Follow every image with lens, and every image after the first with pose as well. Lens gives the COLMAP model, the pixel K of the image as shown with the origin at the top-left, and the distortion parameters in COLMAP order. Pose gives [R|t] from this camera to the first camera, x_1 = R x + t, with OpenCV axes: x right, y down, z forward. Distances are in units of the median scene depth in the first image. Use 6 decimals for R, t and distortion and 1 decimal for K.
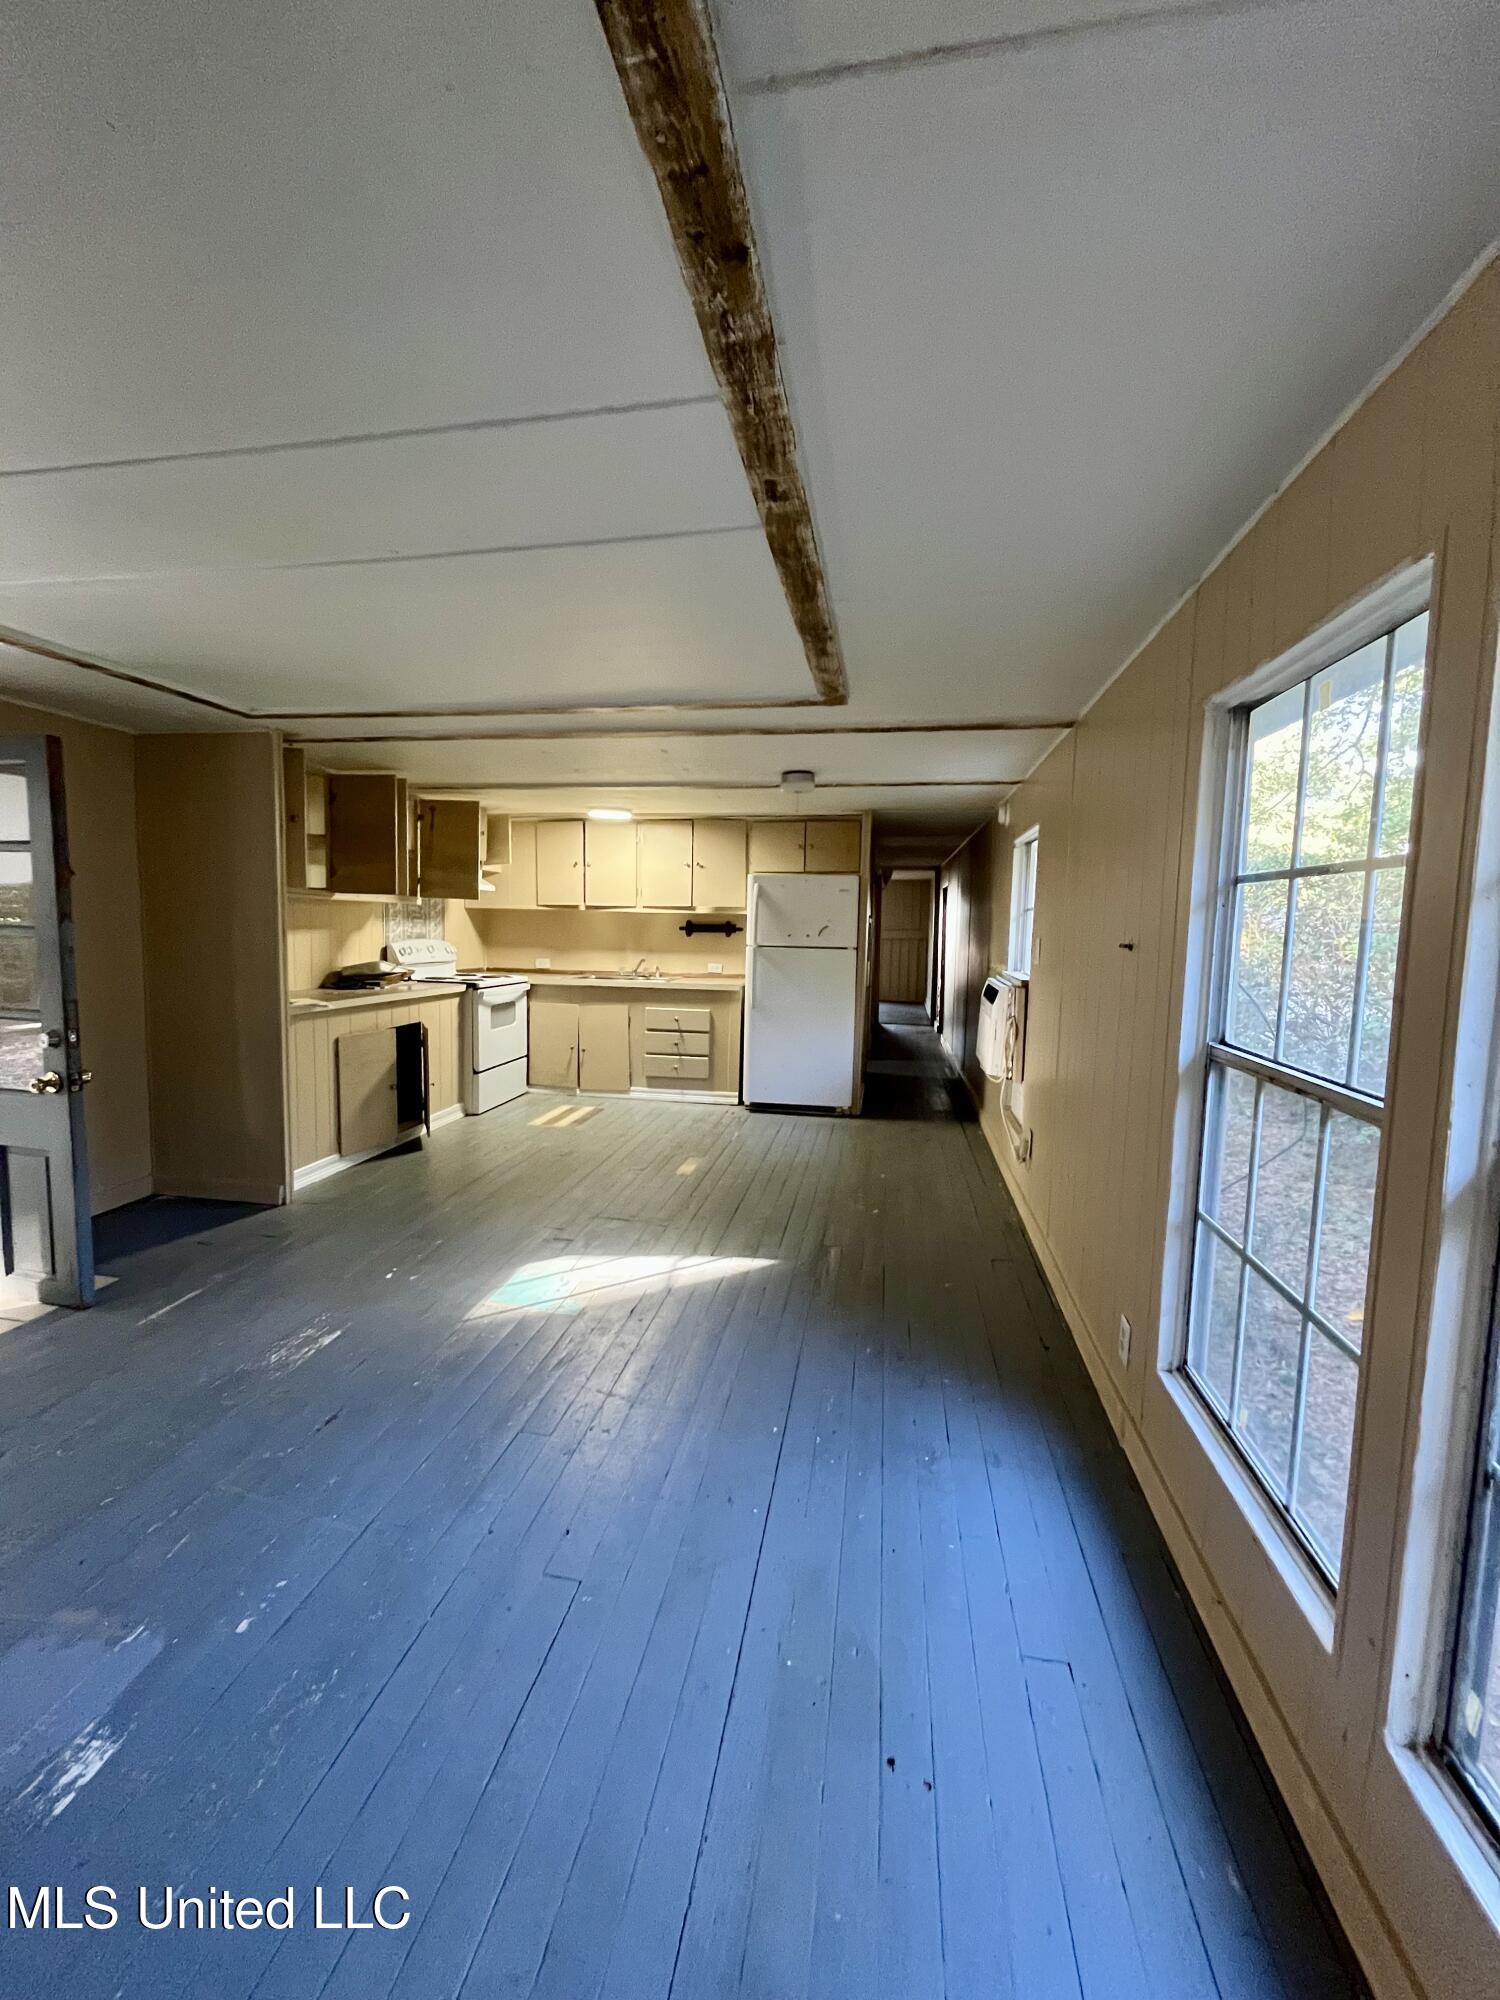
lens RADIAL K [[815.3, 0, 746.3], [0, 815.3, 1000.2], [0, 0, 1]] dist [0.001154, 0.000264]
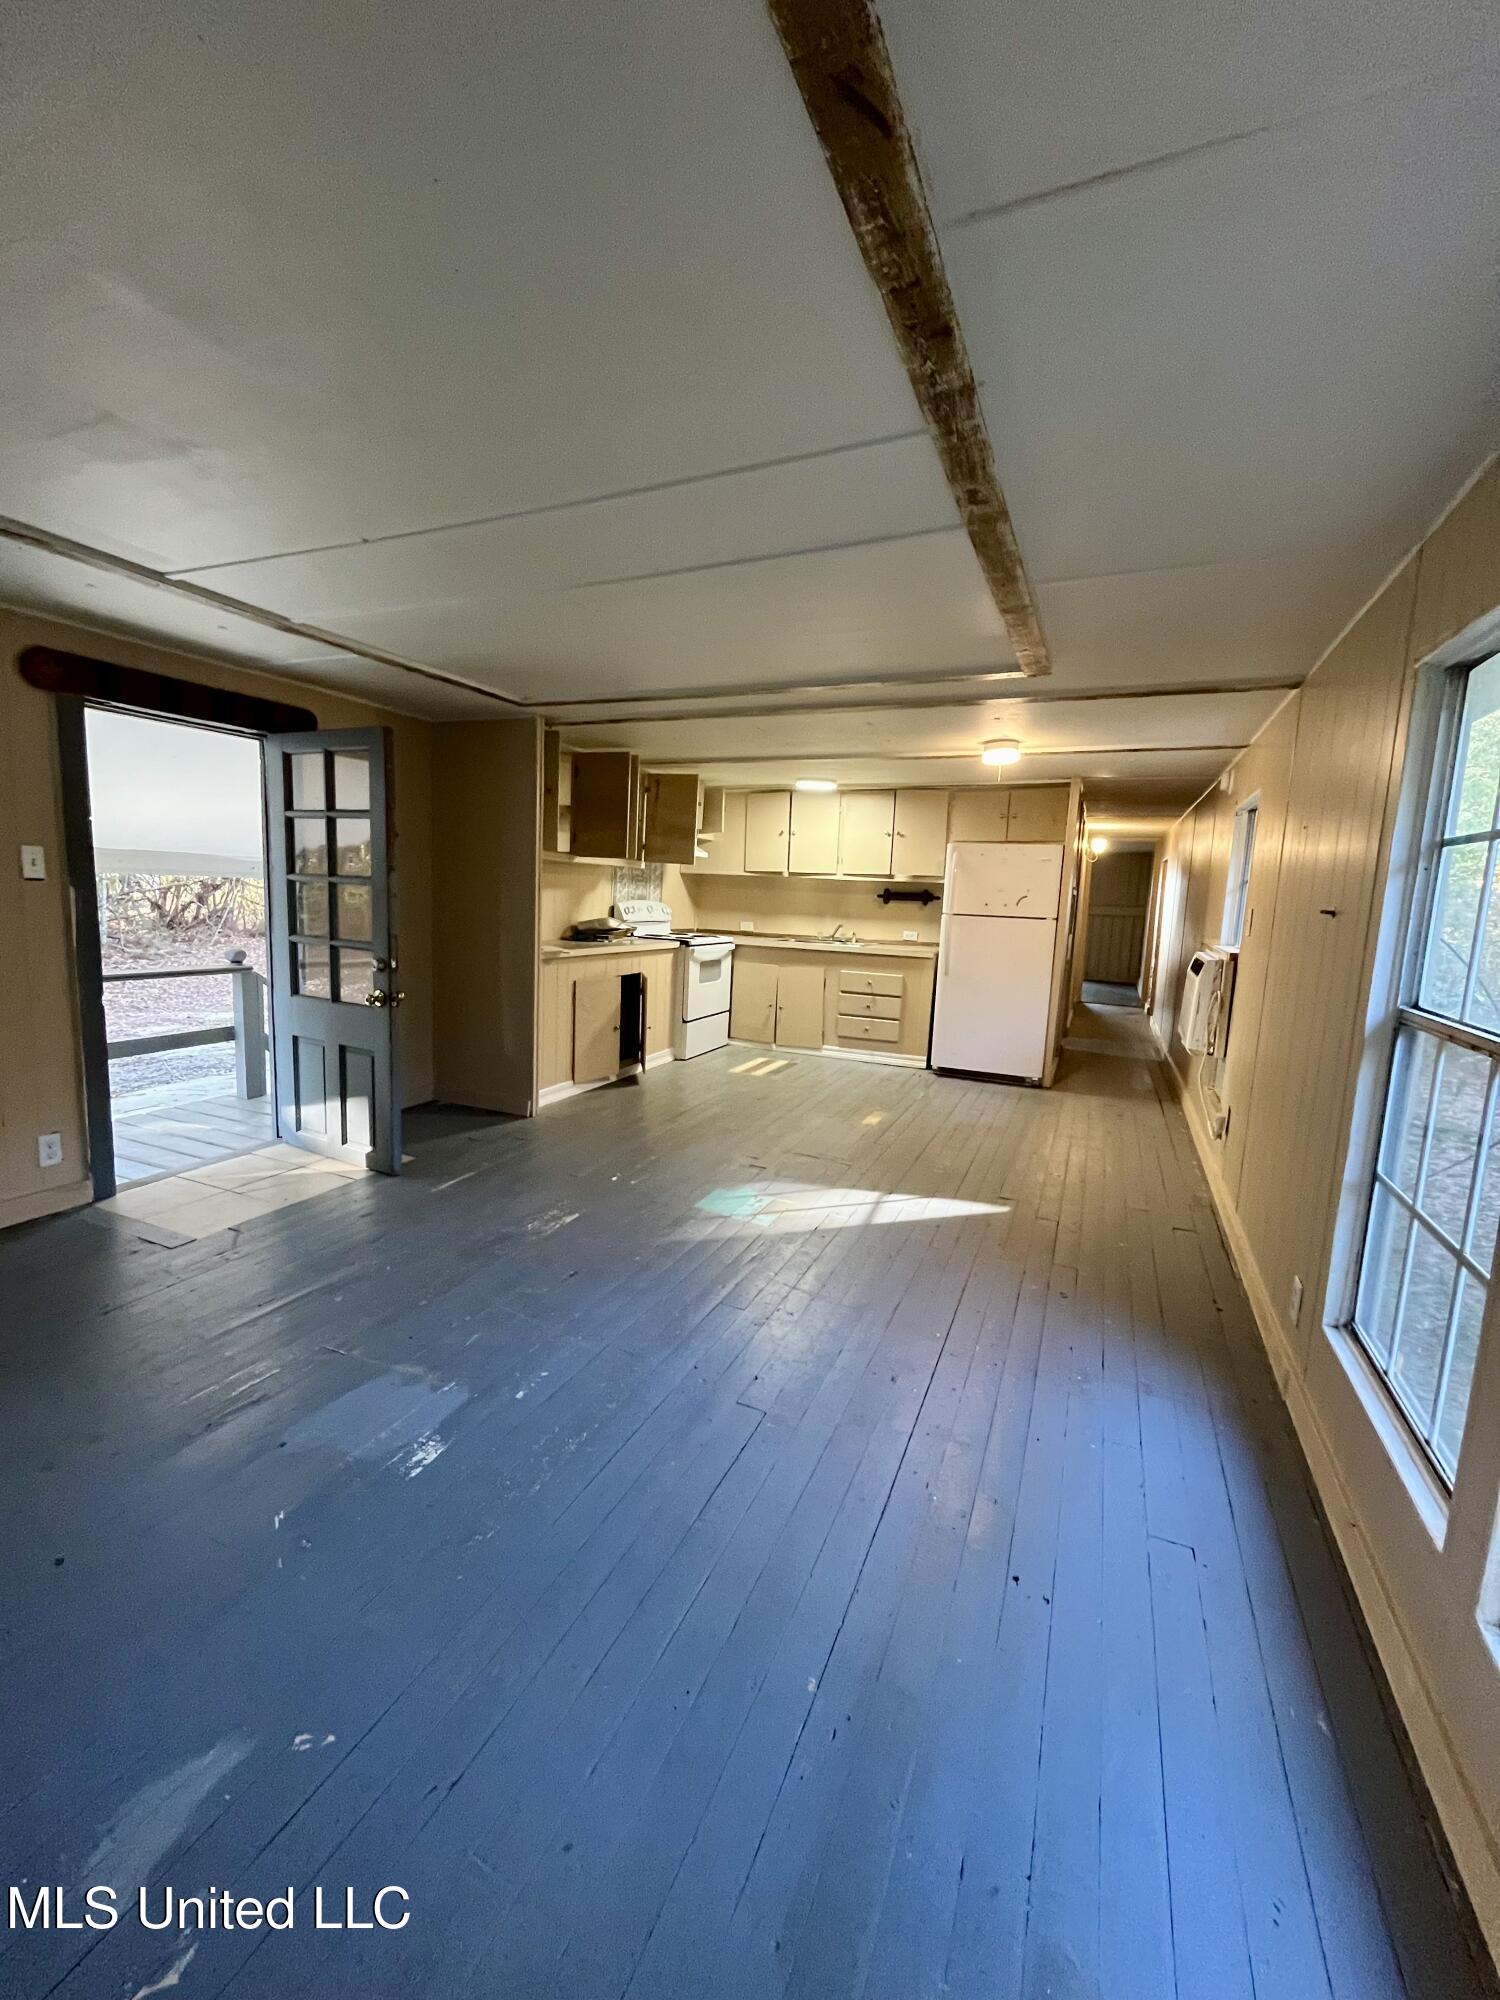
lens RADIAL K [[815.3, 0, 745.8], [0, 815.3, 1000.1], [0, 0, 1]] dist [0.001154, 0.000264]
pose [[0.970615, 0.051923, -0.234969, 0.015971], [-0.044261, 0.998306, 0.037765, 0.031446], [0.236532, -0.026256, 0.971269, -0.123062]]
